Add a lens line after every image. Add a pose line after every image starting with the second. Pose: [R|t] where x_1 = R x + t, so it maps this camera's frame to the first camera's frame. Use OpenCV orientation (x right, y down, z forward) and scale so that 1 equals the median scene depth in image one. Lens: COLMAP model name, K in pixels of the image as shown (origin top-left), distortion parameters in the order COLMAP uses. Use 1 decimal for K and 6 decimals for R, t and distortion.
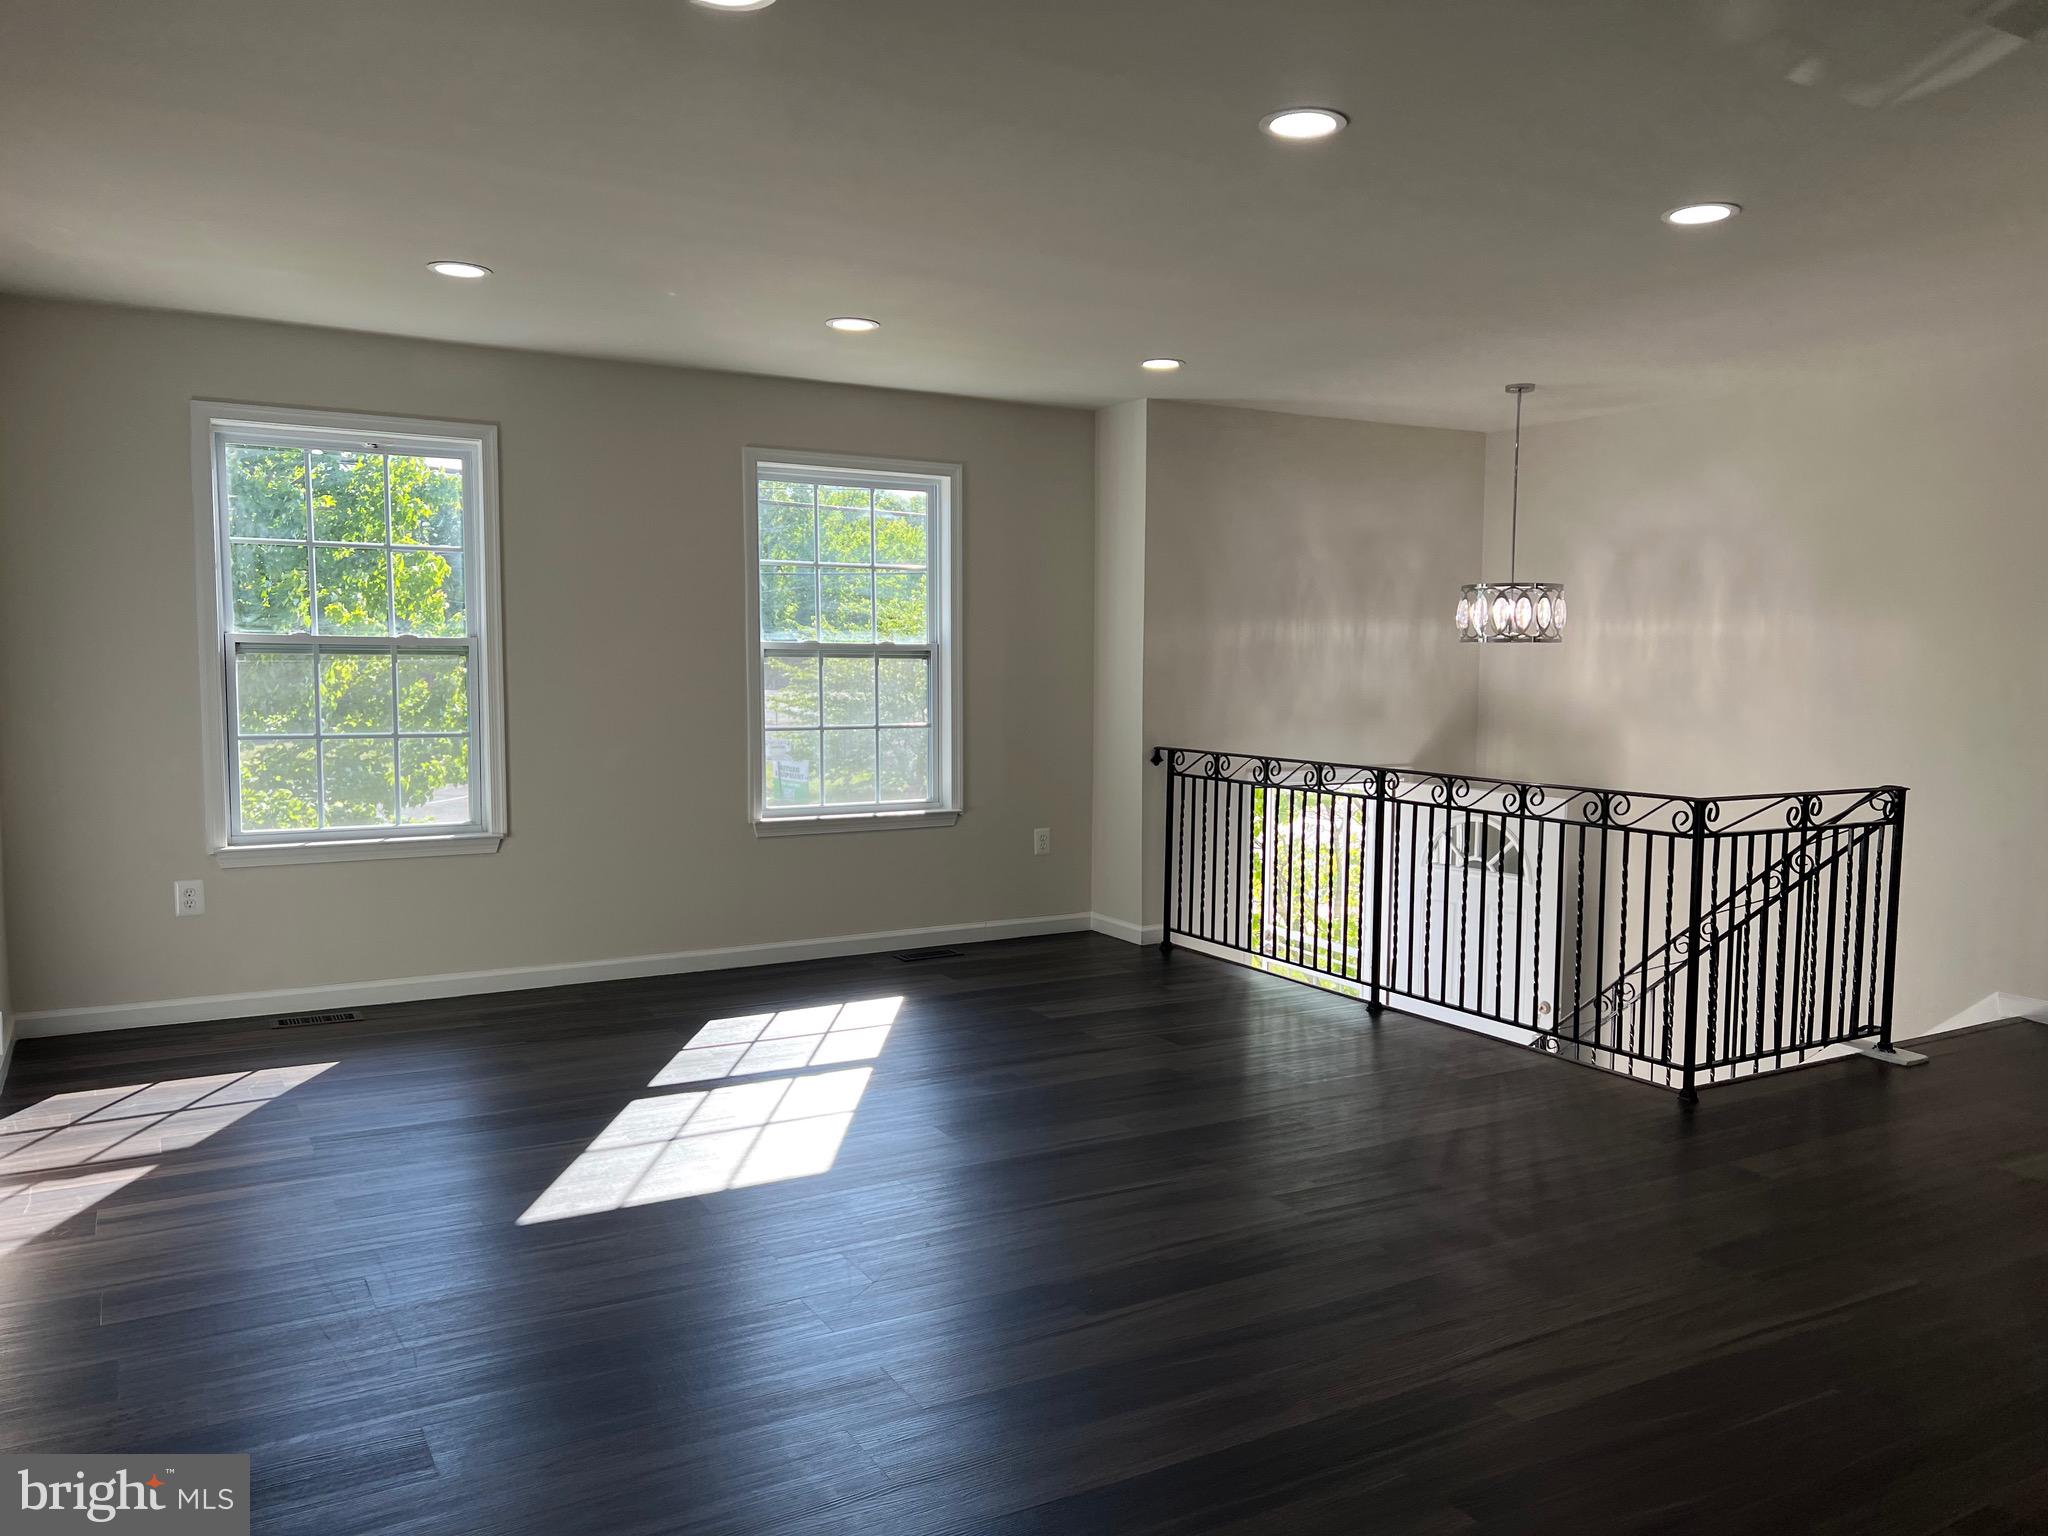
lens RADIAL K [[1523.9, 0, 1058.8], [0, 1523.9, 781.9], [0, 0, 1]] dist [0.066734, -0.082060]
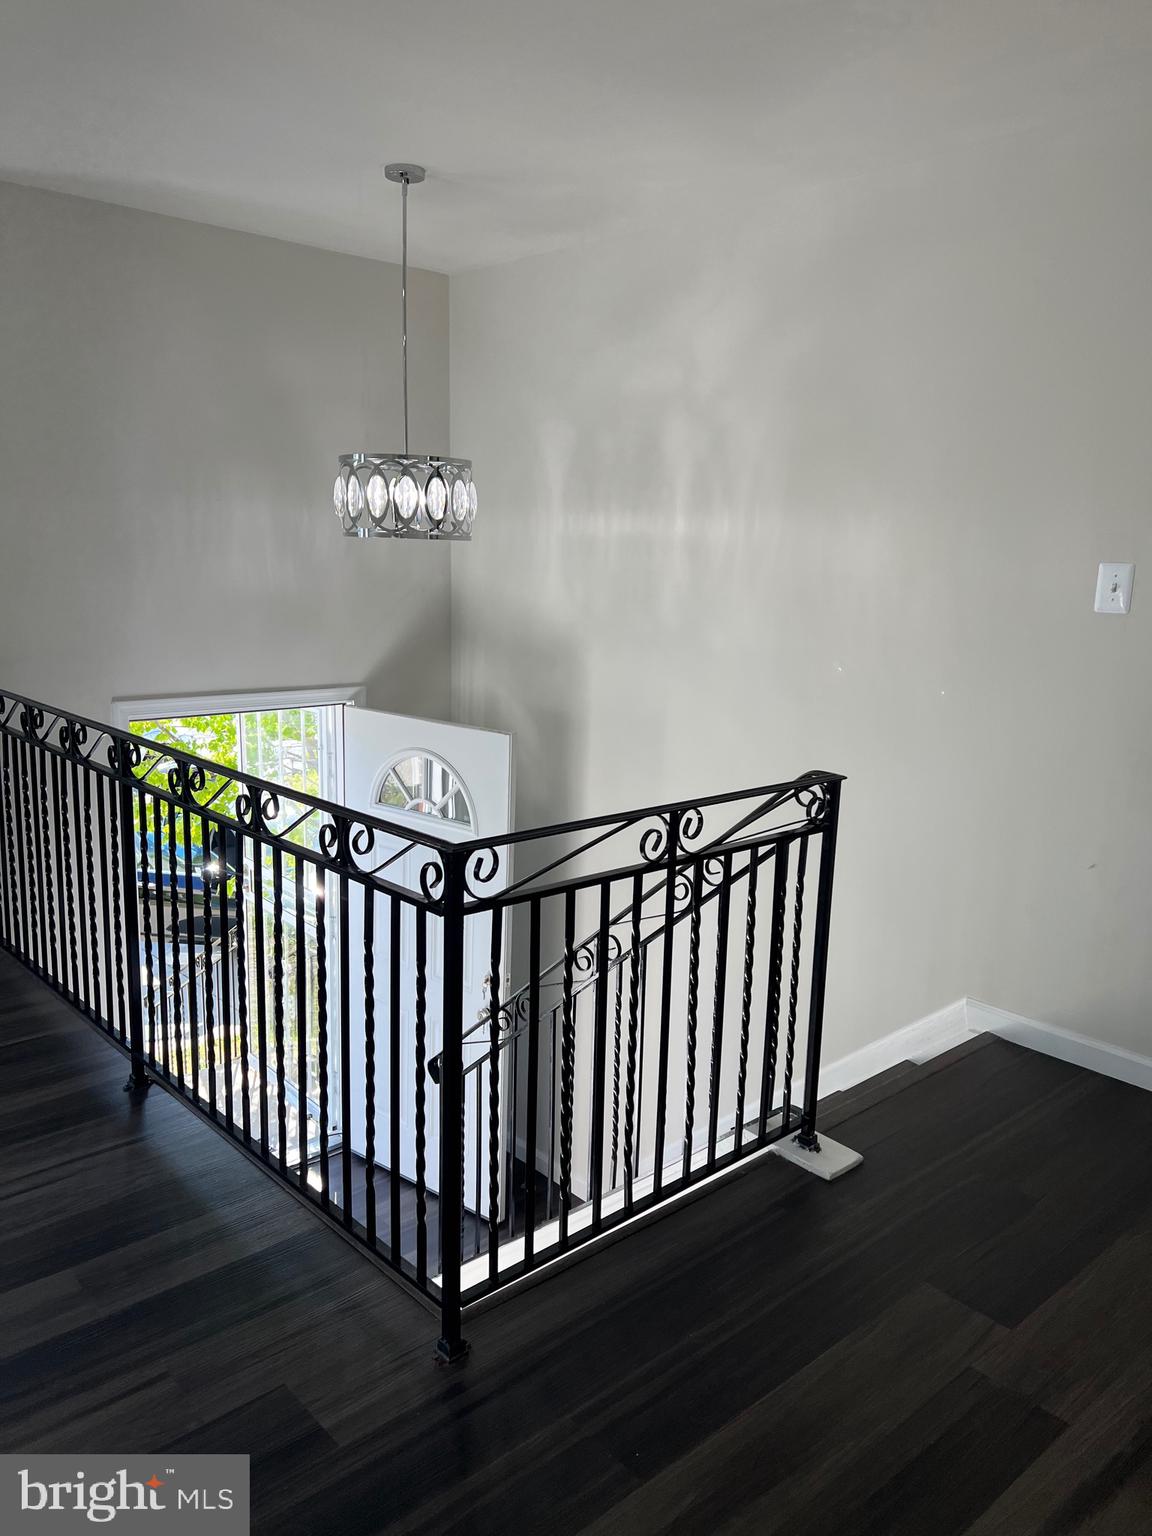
lens RADIAL K [[1142.9, 0, 582.0], [0, 1142.9, 790.7], [0, 0, 1]] dist [0.066734, -0.082060]
pose [[0.980251, -0.024754, 0.196203, 0.279771], [-0.000942, 0.991539, 0.129806, -0.043588], [-0.197756, -0.127428, 0.971933, 0.442778]]
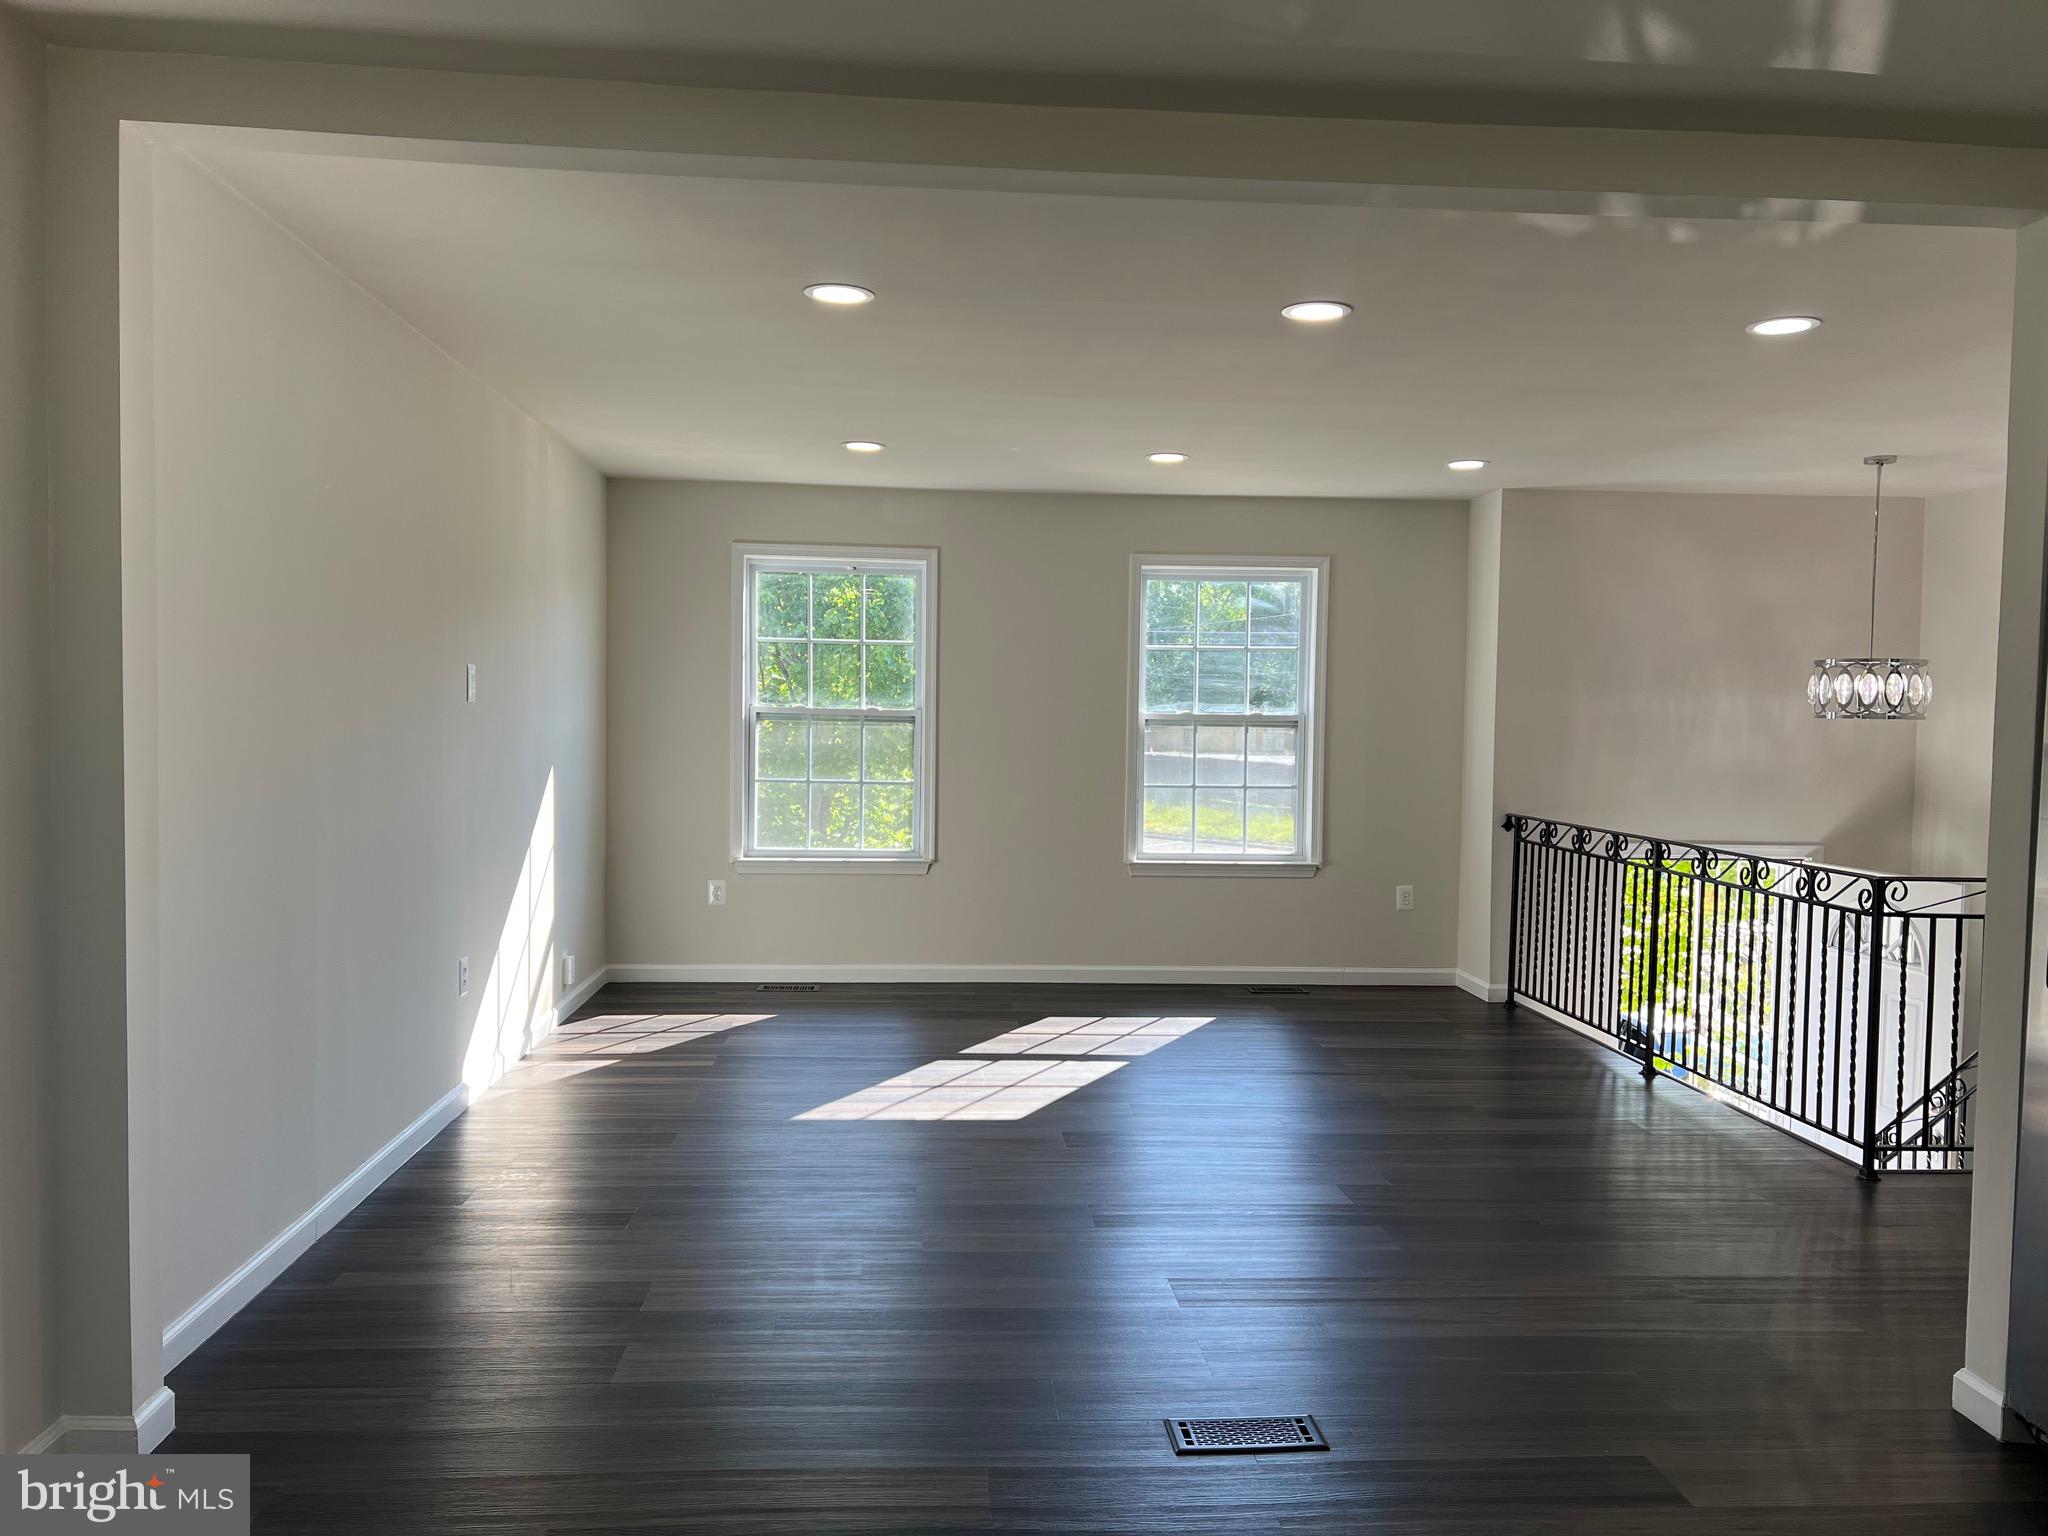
lens RADIAL K [[1523.9, 0, 1026.5], [0, 1523.9, 771.3], [0, 0, 1]] dist [0.066734, -0.082060]
pose [[0.895340, 0.024199, -0.444726, 0.266753], [-0.046755, 0.998112, -0.039819, 0.006045], [0.442923, 0.056445, 0.894781, -0.111748]]
